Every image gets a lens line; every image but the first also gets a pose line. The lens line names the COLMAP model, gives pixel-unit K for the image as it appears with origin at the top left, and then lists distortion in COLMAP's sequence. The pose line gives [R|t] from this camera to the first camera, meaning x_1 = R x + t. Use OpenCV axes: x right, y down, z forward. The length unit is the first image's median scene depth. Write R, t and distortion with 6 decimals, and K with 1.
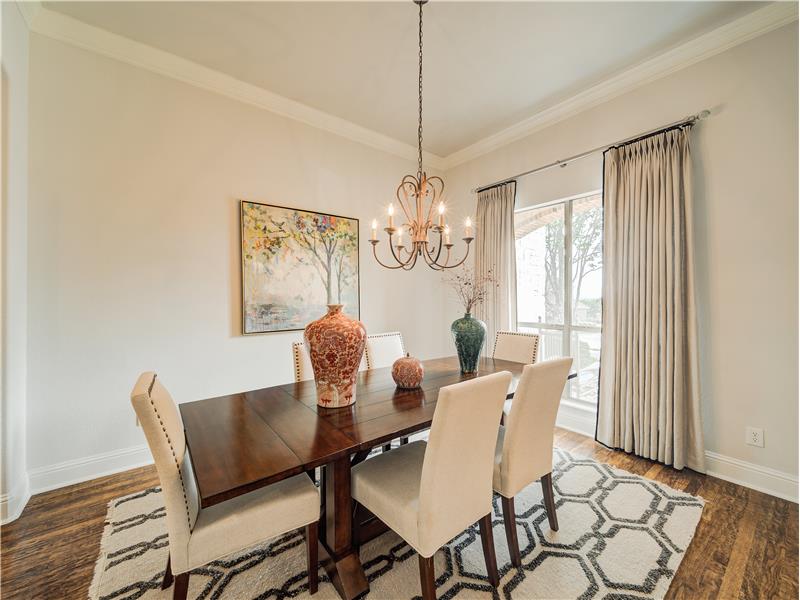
lens RADIAL K [[319.4, 0, 403.8], [0, 319.4, 297.4], [0, 0, 1]] dist [-0.001679, -0.000685]
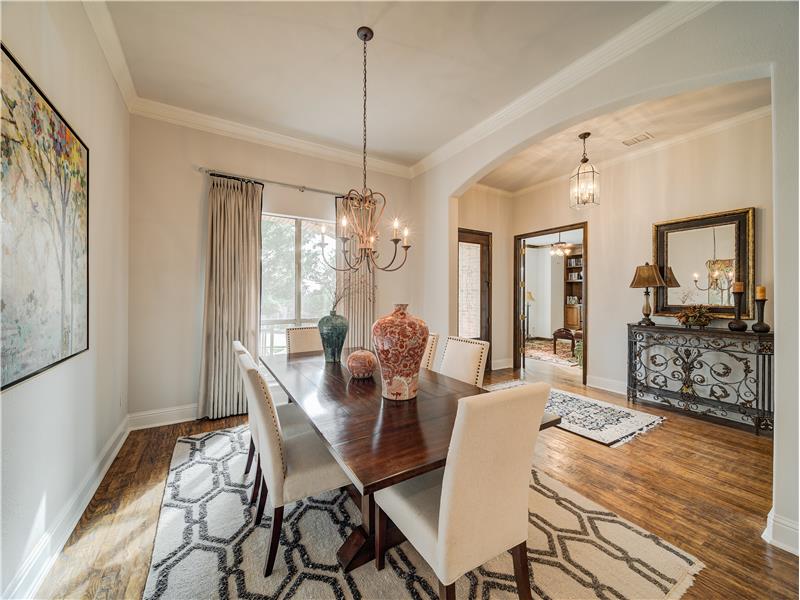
lens RADIAL K [[319.4, 0, 403.8], [0, 319.4, 297.4], [0, 0, 1]] dist [-0.001679, -0.000685]
pose [[0.084777, -0.001905, 0.996398, -0.691381], [-0.001770, 0.999996, 0.002062, -0.000517], [-0.996398, -0.001939, 0.084773, 0.478914]]
